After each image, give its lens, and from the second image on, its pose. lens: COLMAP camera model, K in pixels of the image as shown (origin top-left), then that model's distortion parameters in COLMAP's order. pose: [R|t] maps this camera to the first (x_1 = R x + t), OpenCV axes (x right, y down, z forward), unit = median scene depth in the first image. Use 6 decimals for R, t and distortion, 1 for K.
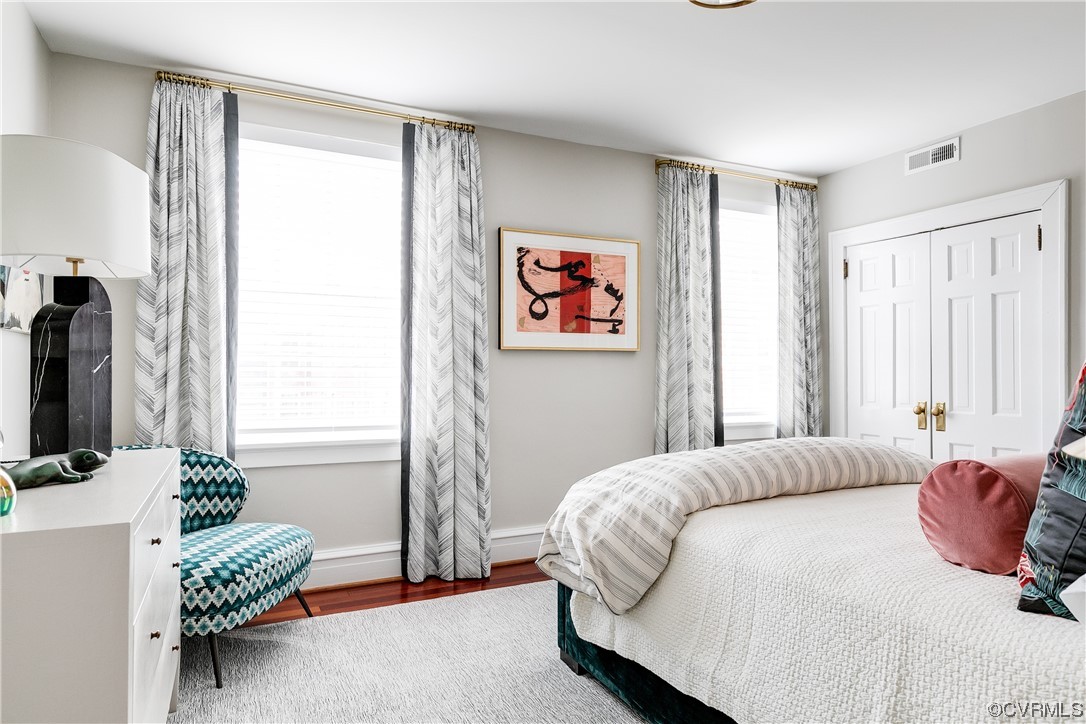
lens RADIAL K [[646.1, 0, 543.0], [0, 646.1, 362.0], [0, 0, 1]] dist [-0.001212, -0.000277]
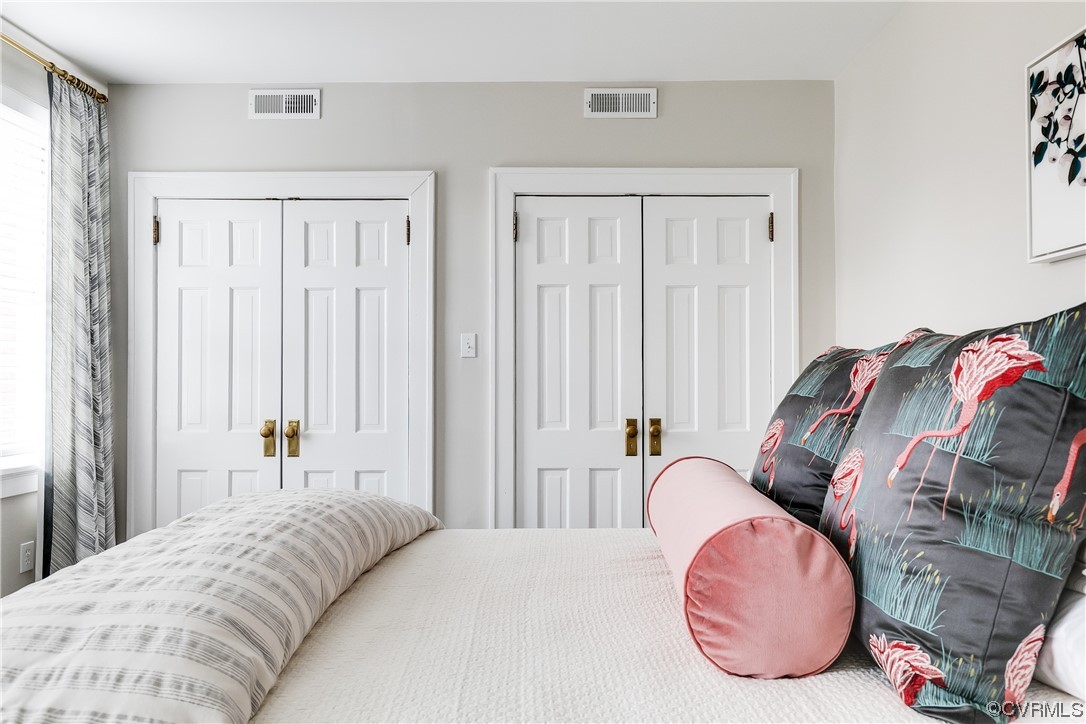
lens RADIAL K [[748.8, 0, 543.0], [0, 748.8, 362.0], [0, 0, 1]] dist [0.005065, -0.005122]
pose [[0.455512, 0.018311, 0.890041, -0.047623], [-0.012202, 0.999823, -0.014324, 0.001481], [-0.890146, -0.004335, 0.455655, 0.274851]]
